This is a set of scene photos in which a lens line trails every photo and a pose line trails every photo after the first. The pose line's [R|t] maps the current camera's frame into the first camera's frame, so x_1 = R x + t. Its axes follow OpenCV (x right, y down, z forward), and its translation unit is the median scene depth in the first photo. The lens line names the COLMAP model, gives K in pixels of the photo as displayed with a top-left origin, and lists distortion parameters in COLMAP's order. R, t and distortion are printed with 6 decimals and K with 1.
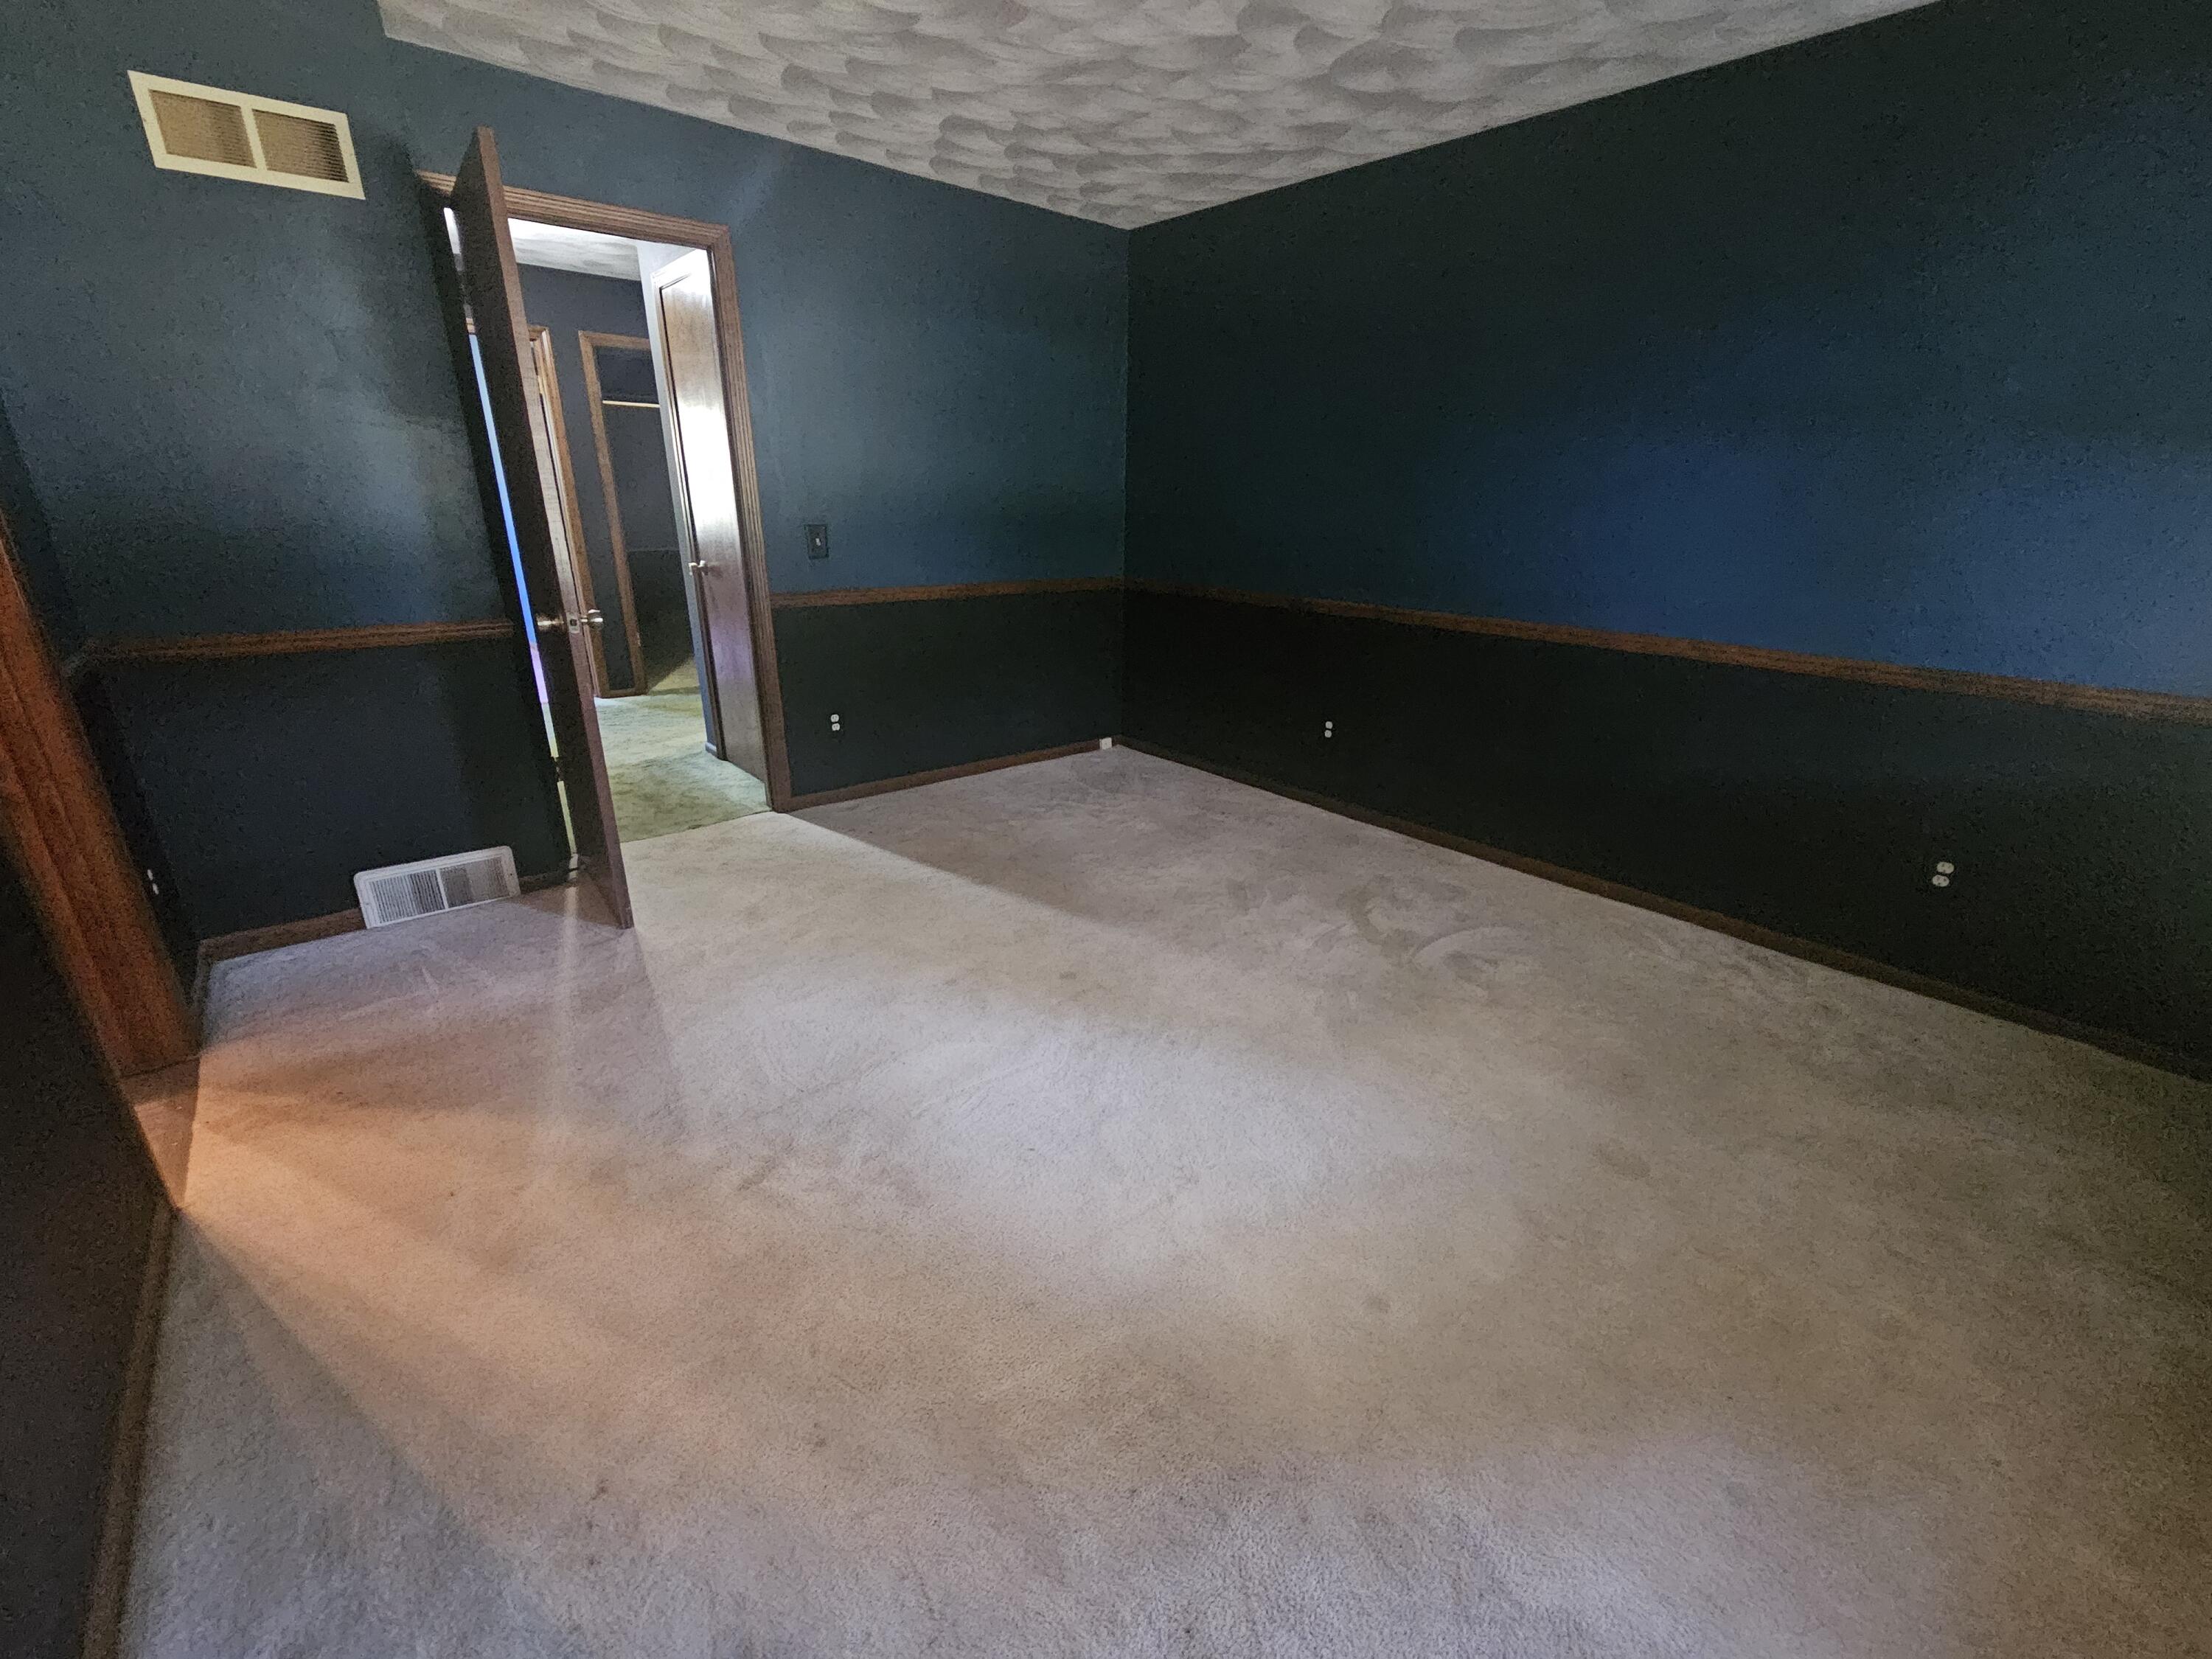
lens RADIAL K [[911.4, 0, 1109.5], [0, 911.4, 820.9], [0, 0, 1]] dist [-0.002862, 0.000638]
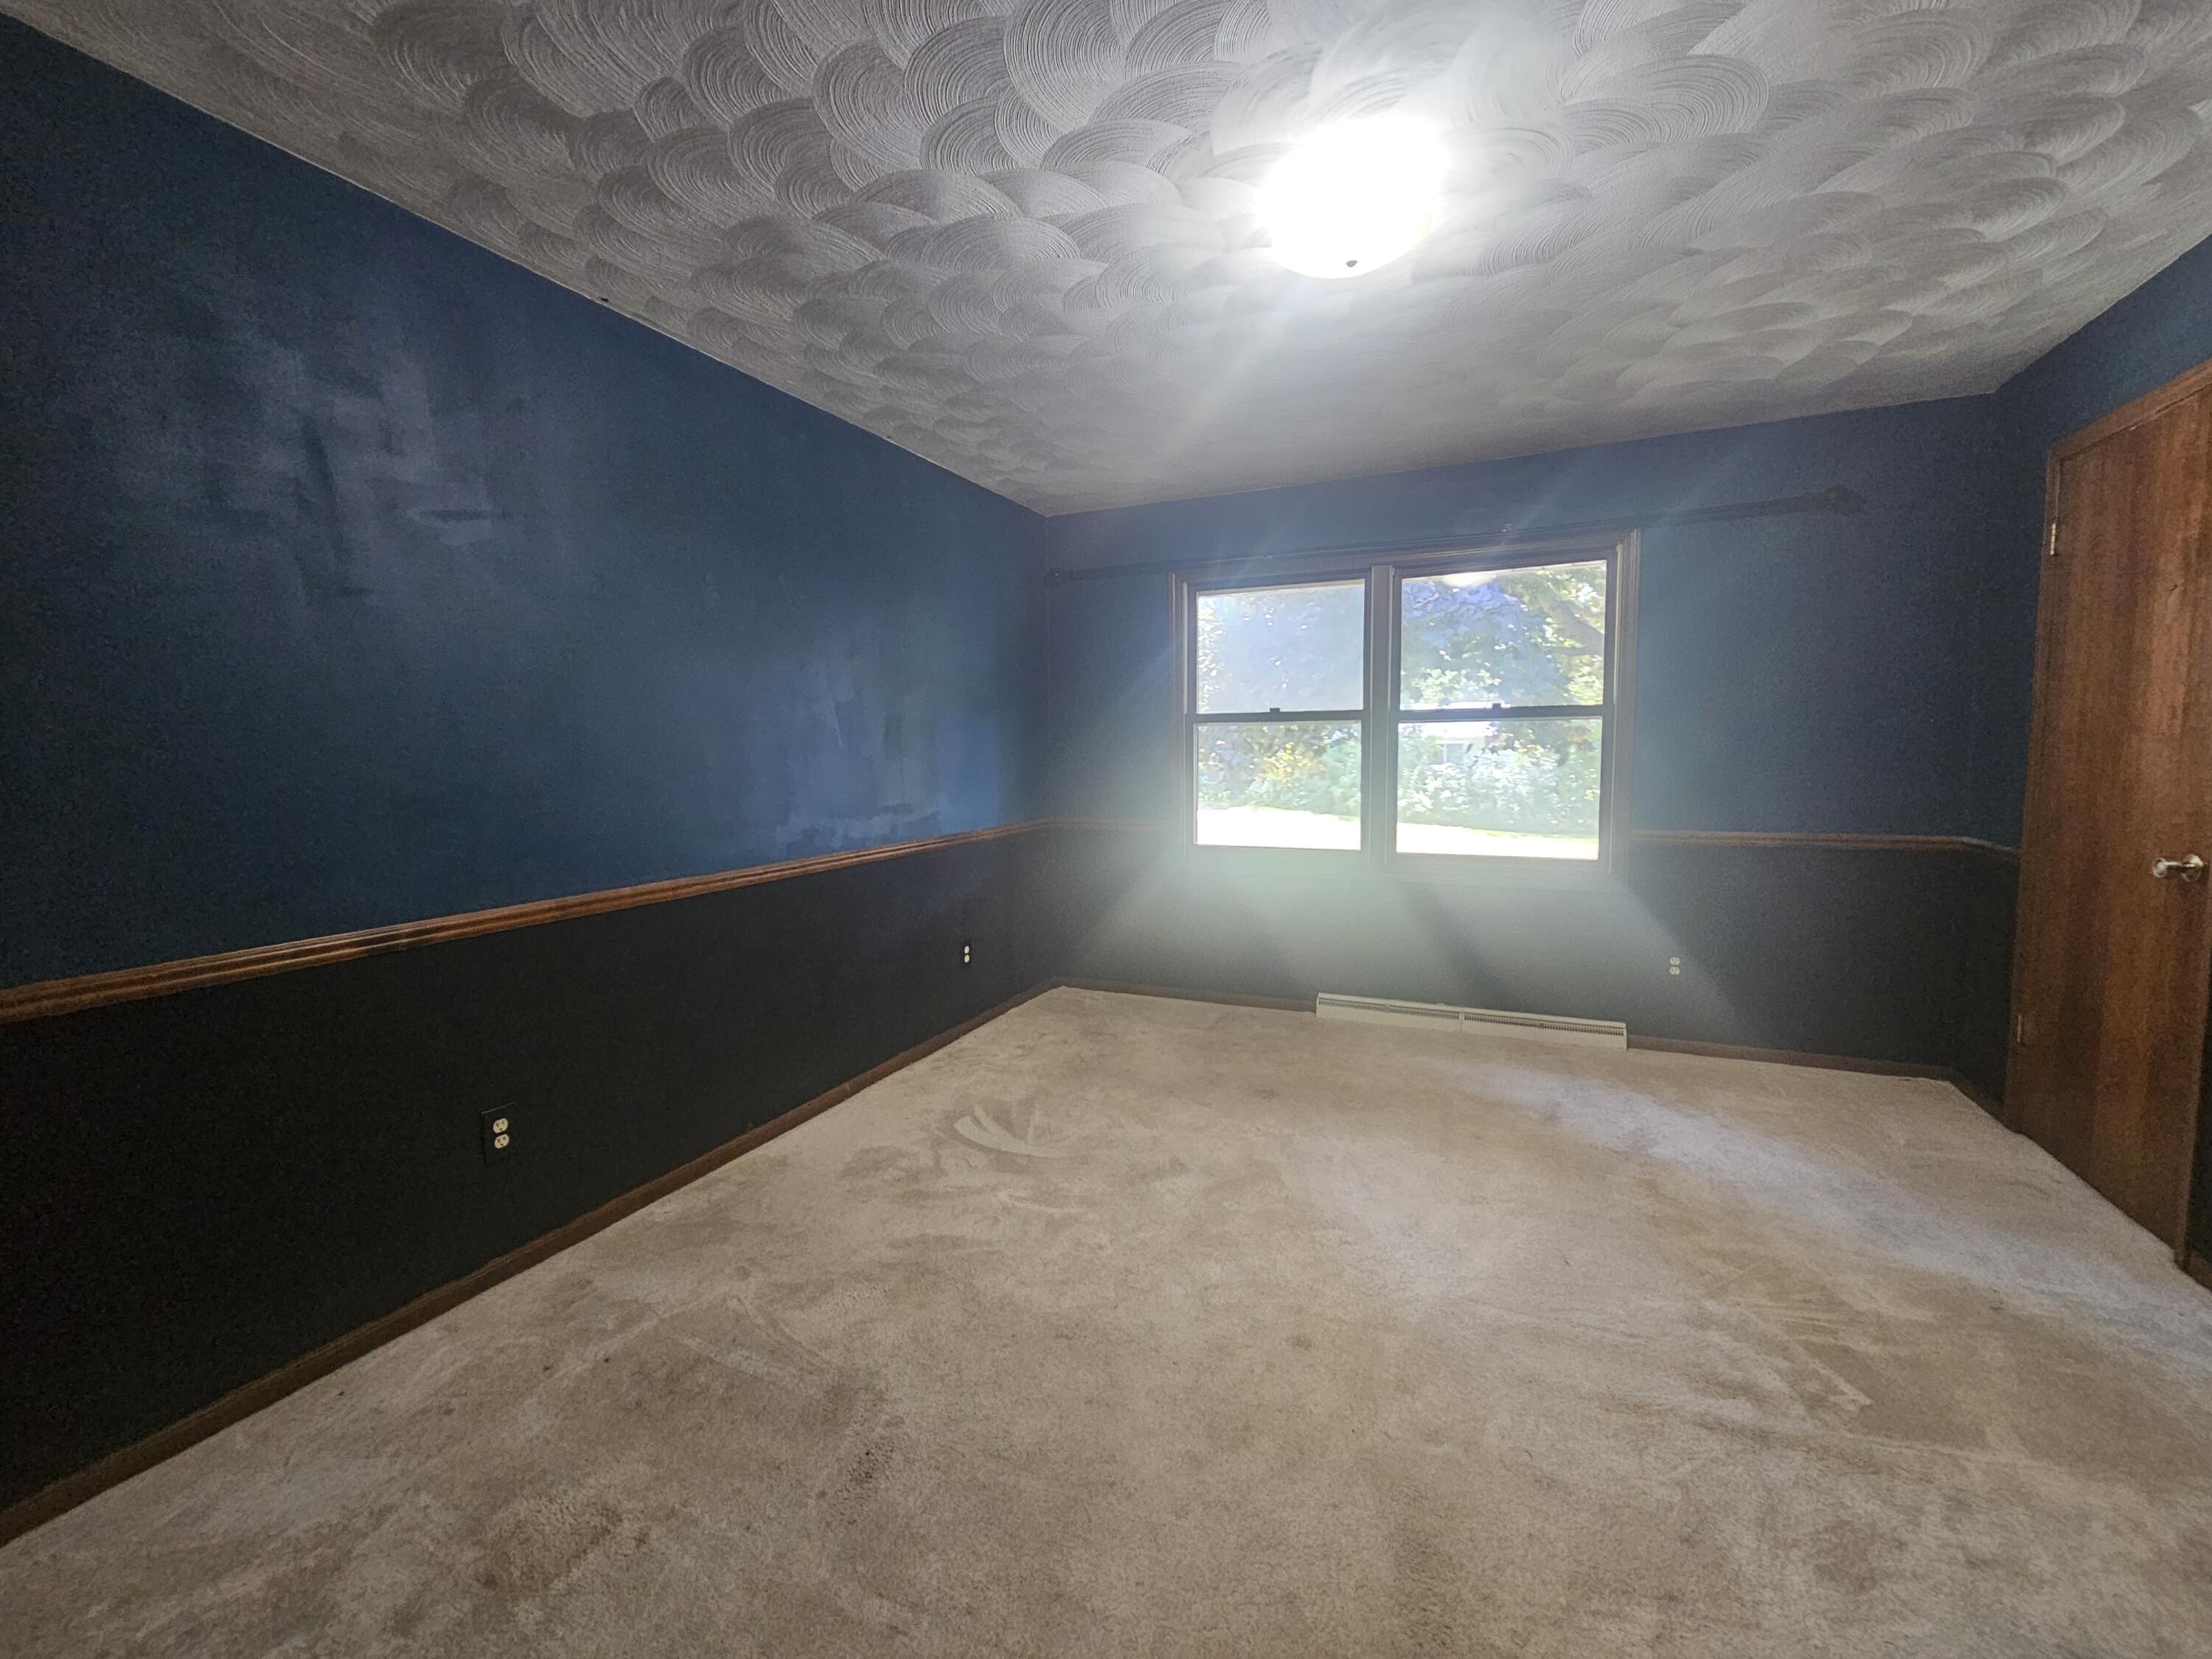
lens RADIAL K [[911.4, 0, 1086.9], [0, 911.4, 829.9], [0, 0, 1]] dist [-0.002862, 0.000638]
pose [[-0.402666, -0.084583, 0.911431, -0.616919], [0.328489, 0.916042, 0.230136, -0.438151], [-0.854374, 0.392063, -0.341074, 1.266435]]
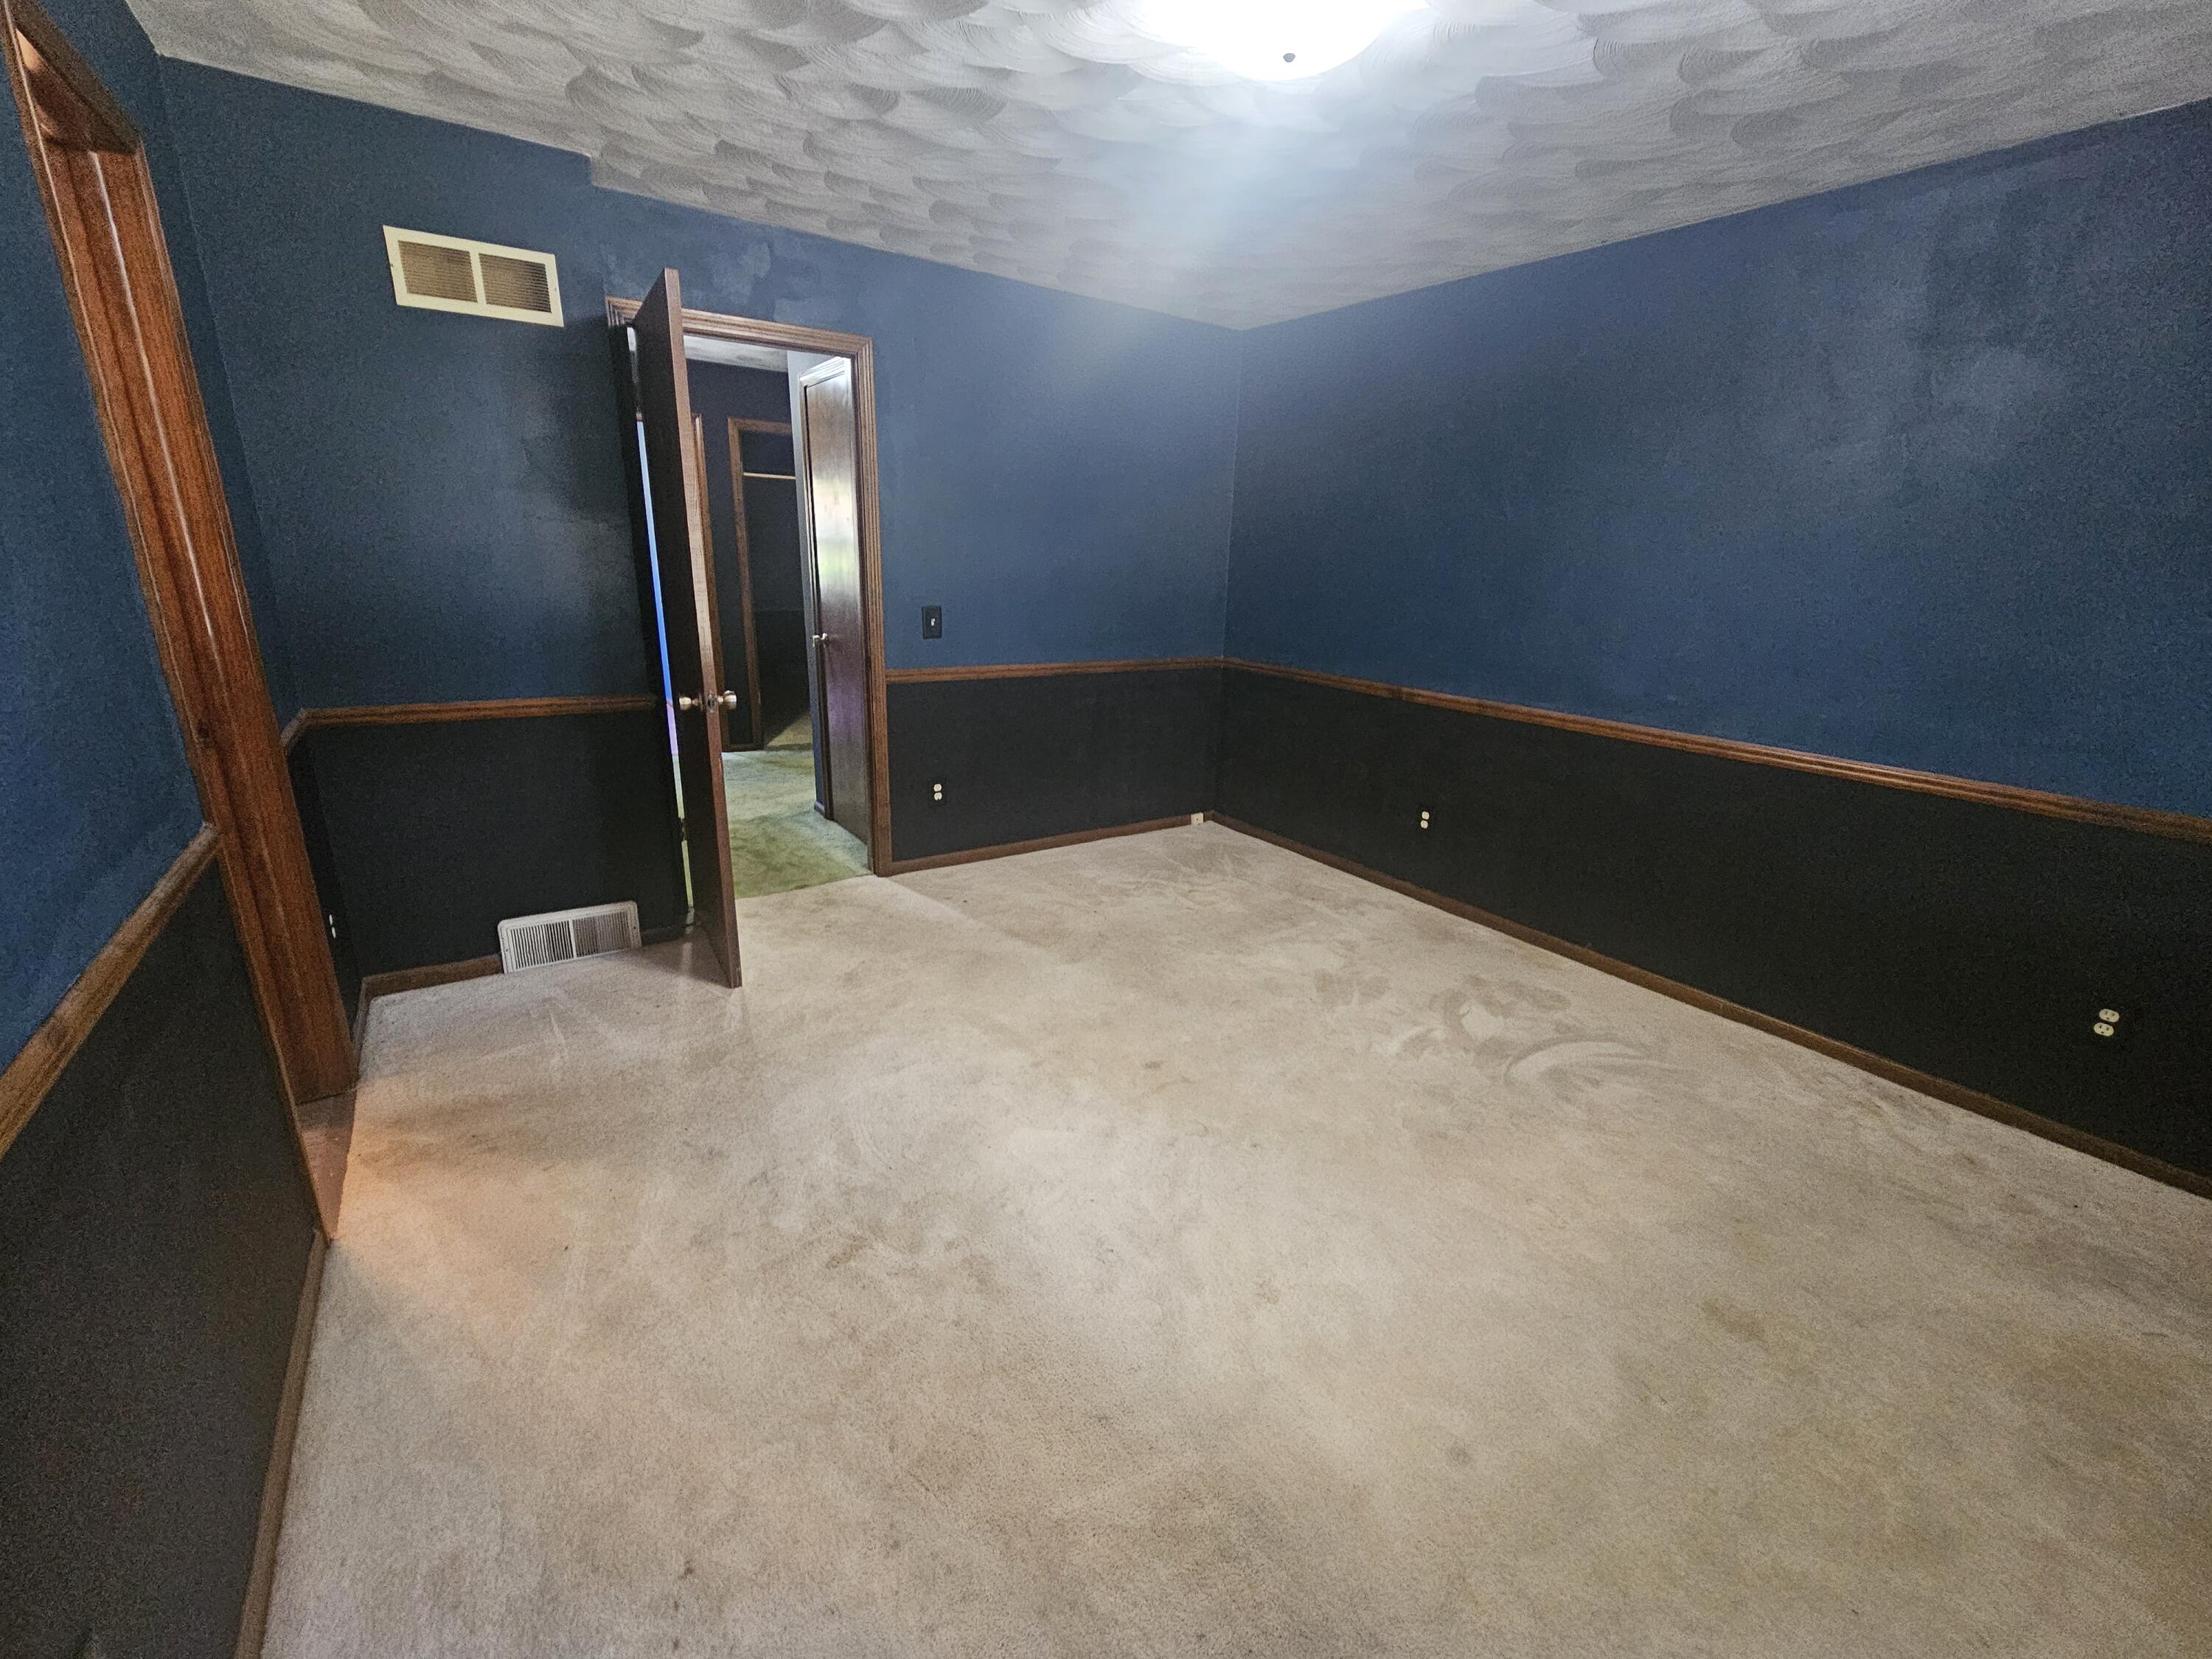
lens RADIAL K [[911.4, 0, 1109.3], [0, 911.4, 820.5], [0, 0, 1]] dist [-0.002862, 0.000638]
pose [[0.994449, 0.045636, -0.094805, -0.010047], [-0.051190, 0.997061, -0.056999, -0.039852], [0.091925, 0.061536, 0.993863, -0.019545]]
